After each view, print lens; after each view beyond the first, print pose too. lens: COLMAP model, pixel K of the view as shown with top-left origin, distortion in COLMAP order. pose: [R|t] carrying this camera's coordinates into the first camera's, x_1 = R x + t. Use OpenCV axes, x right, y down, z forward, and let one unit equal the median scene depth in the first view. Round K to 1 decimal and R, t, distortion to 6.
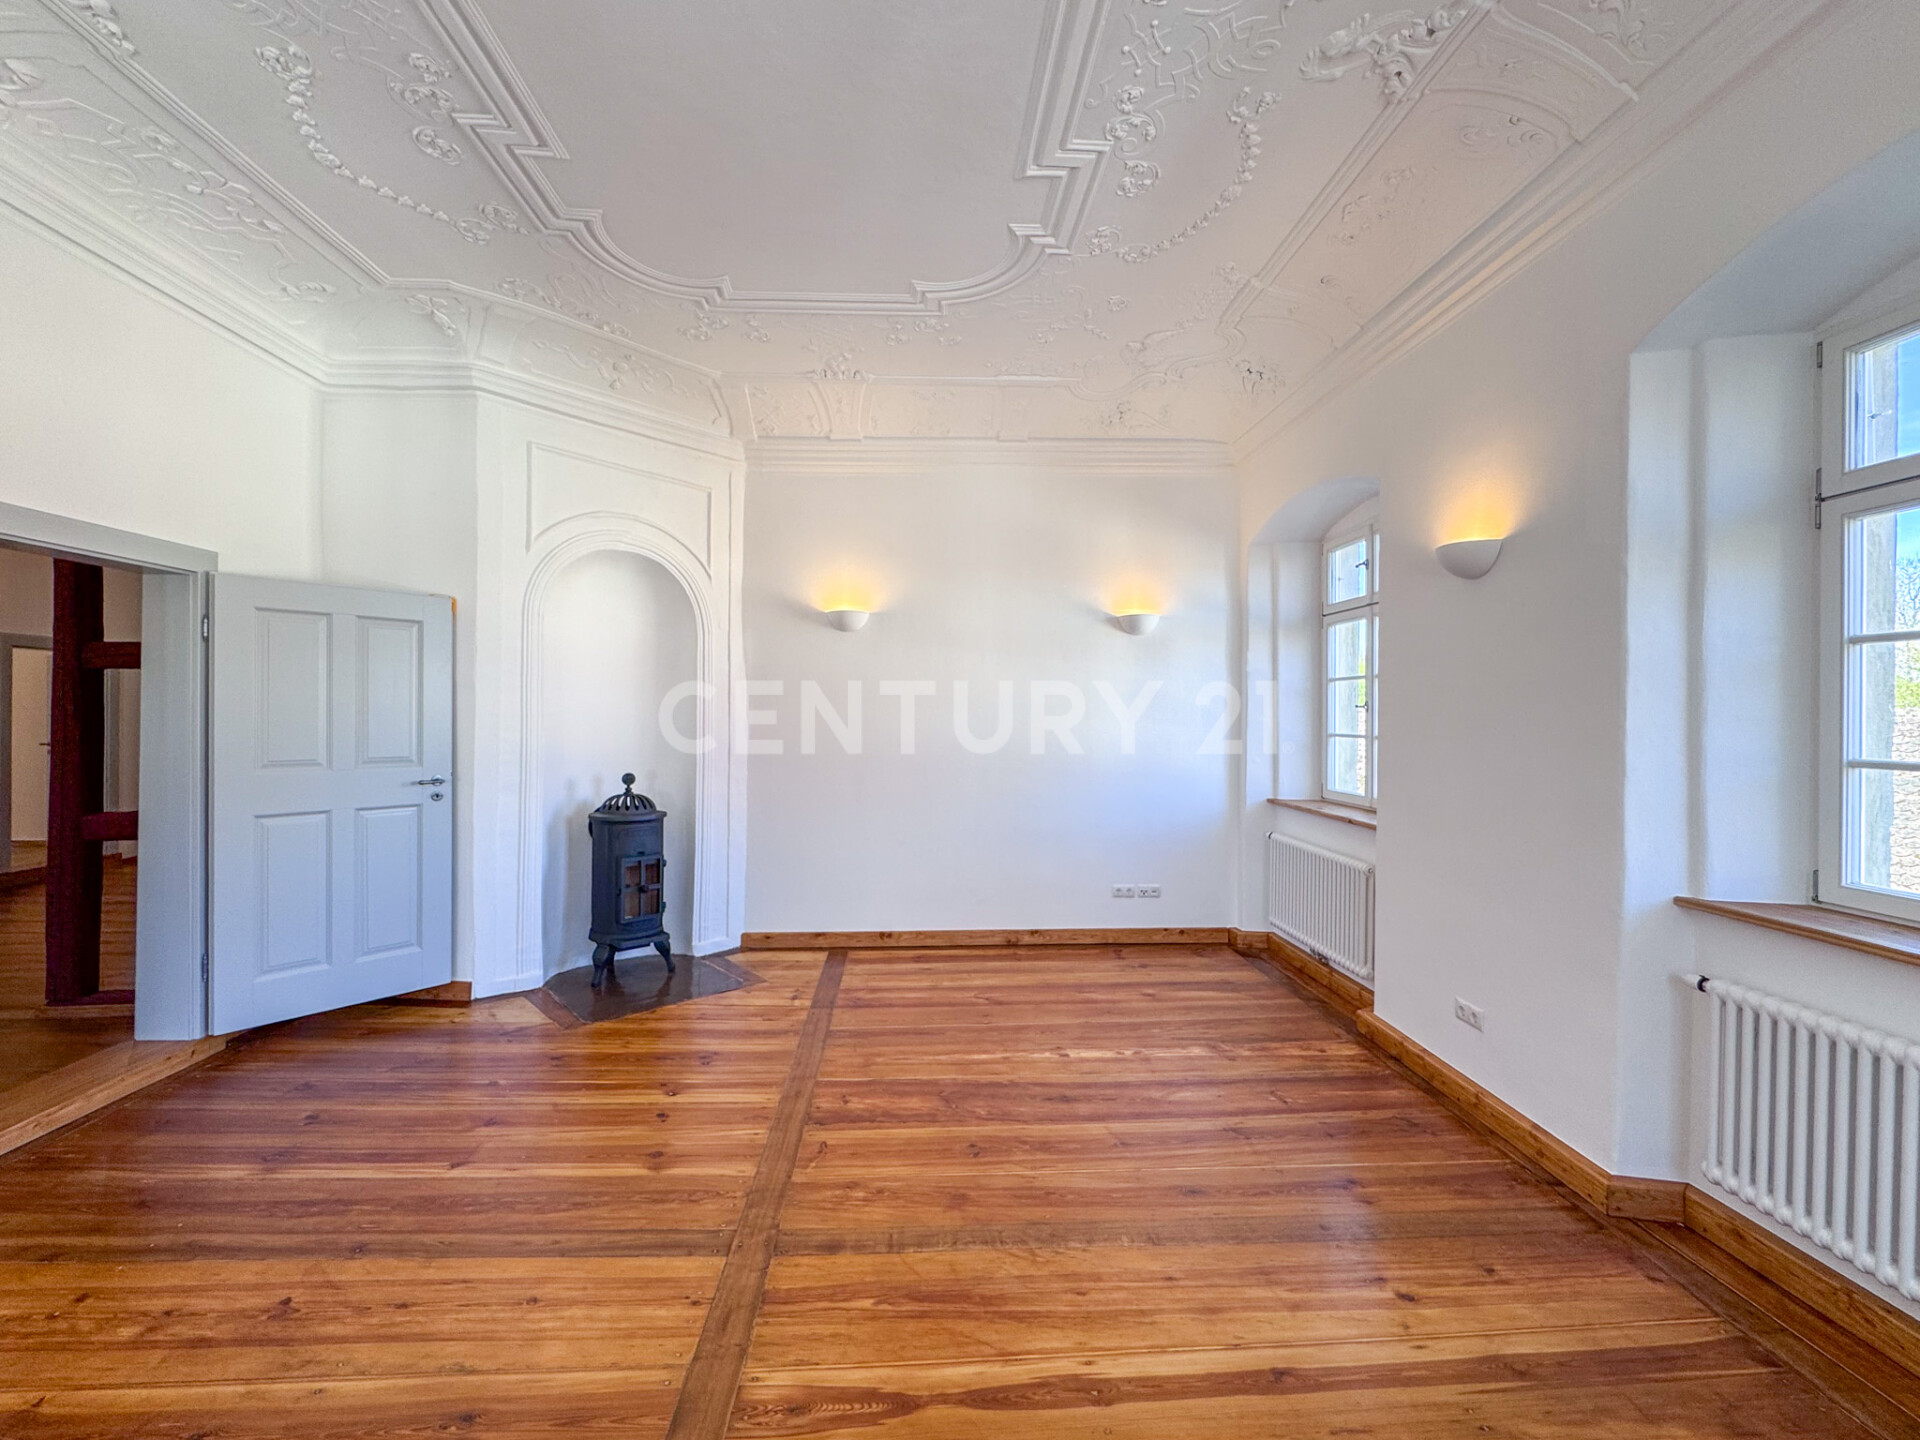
lens RADIAL K [[795.9, 0, 950.3], [0, 795.9, 721.2], [0, 0, 1]] dist [-0.001973, 0.001322]
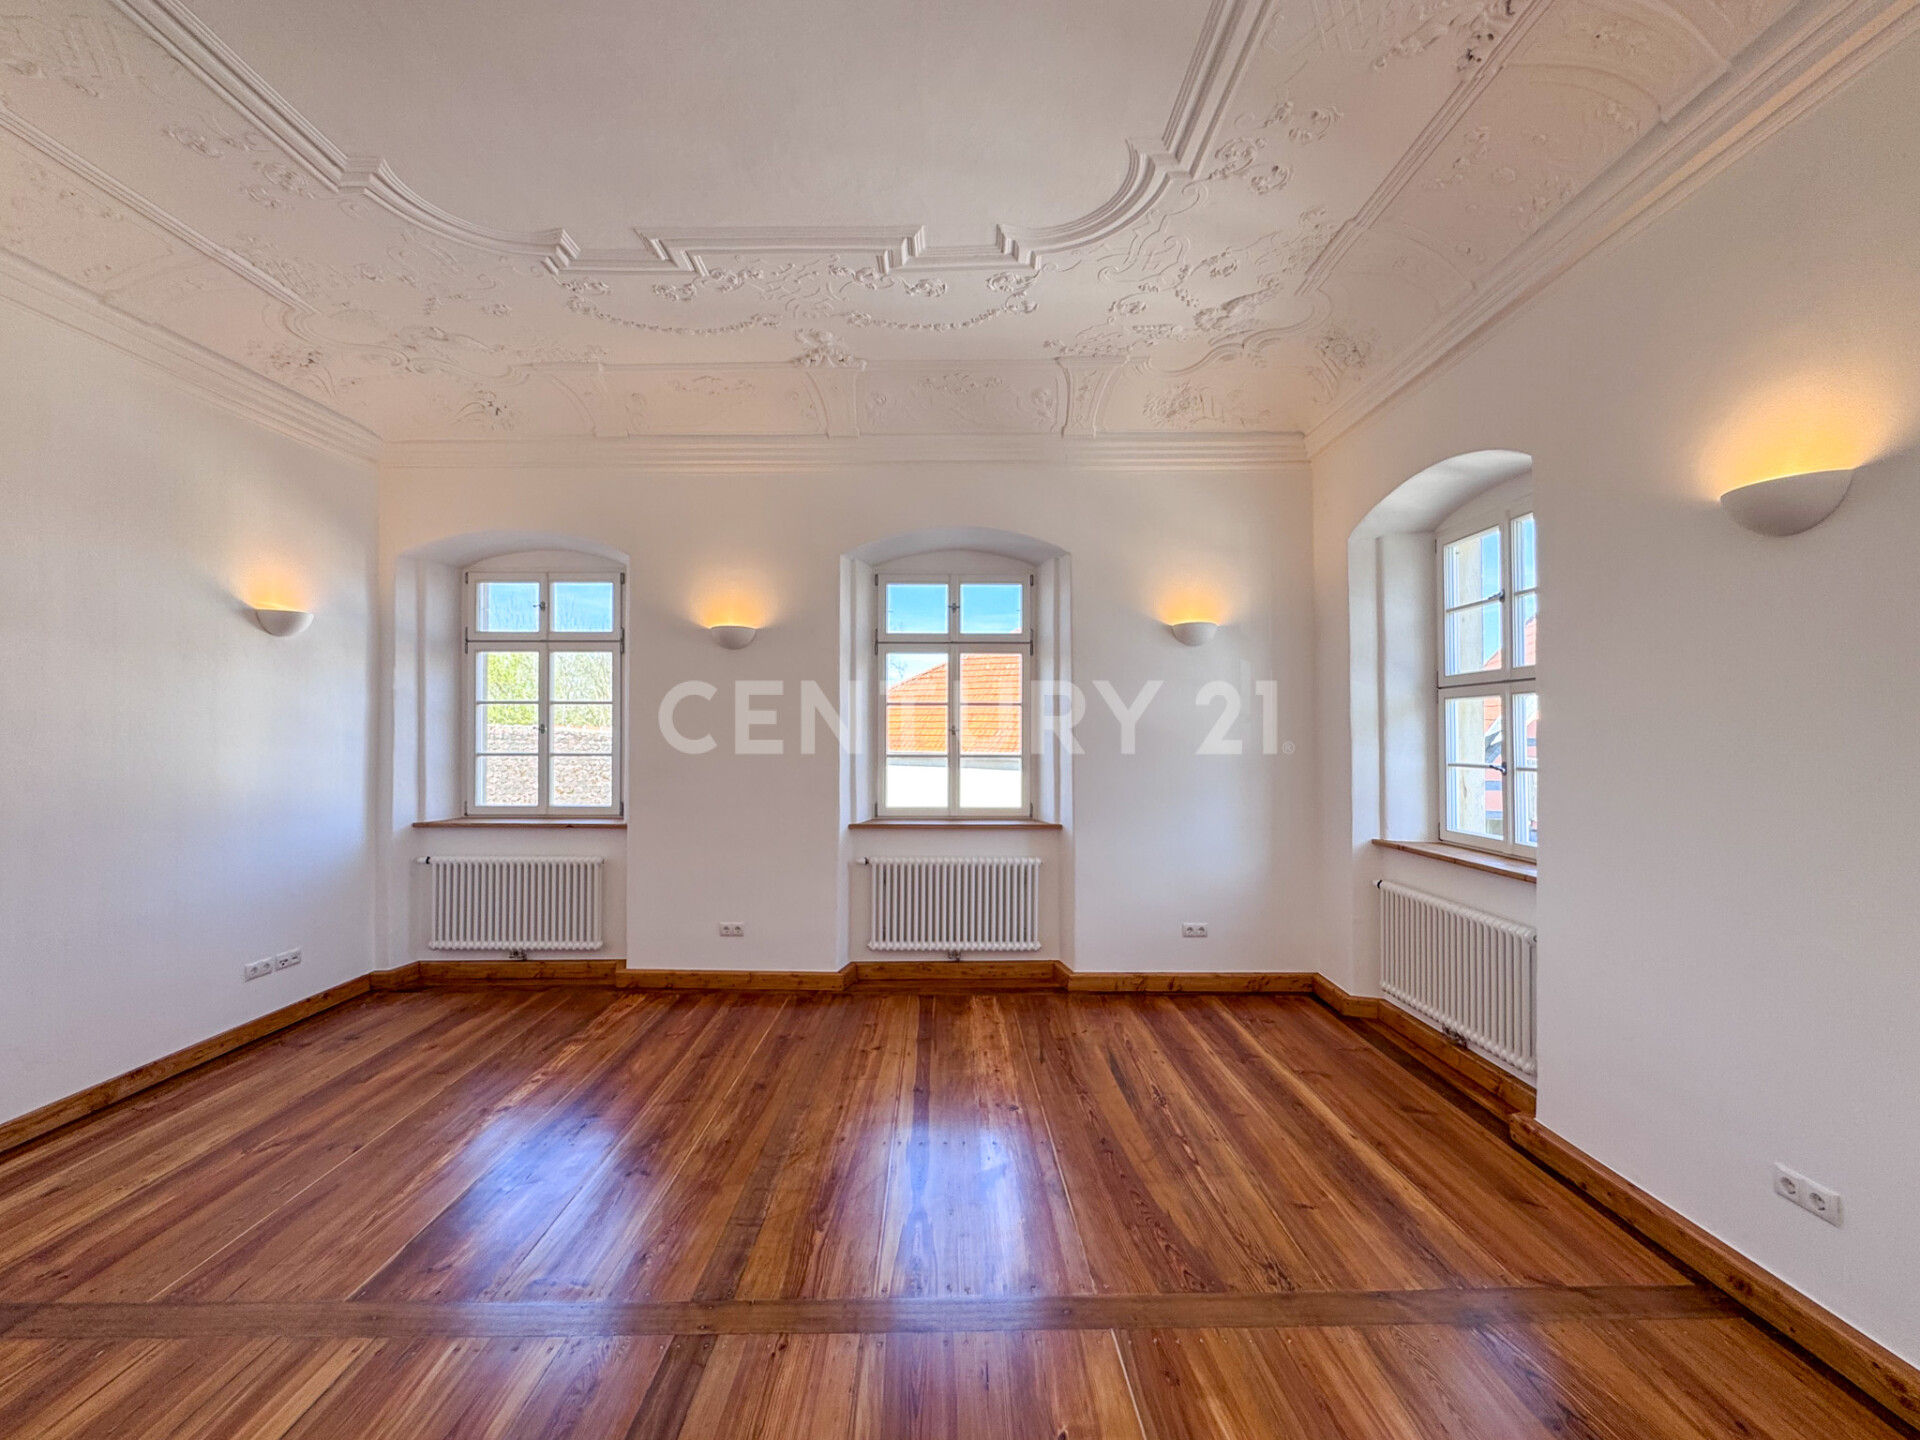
lens RADIAL K [[795.9, 0, 960.8], [0, 795.9, 719.6], [0, 0, 1]] dist [-0.001973, 0.001322]
pose [[0.025159, 0.010390, 0.999629, -0.584661], [0.009699, 0.999896, -0.010637, -0.012088], [-0.999636, 0.009963, 0.025056, 0.337446]]
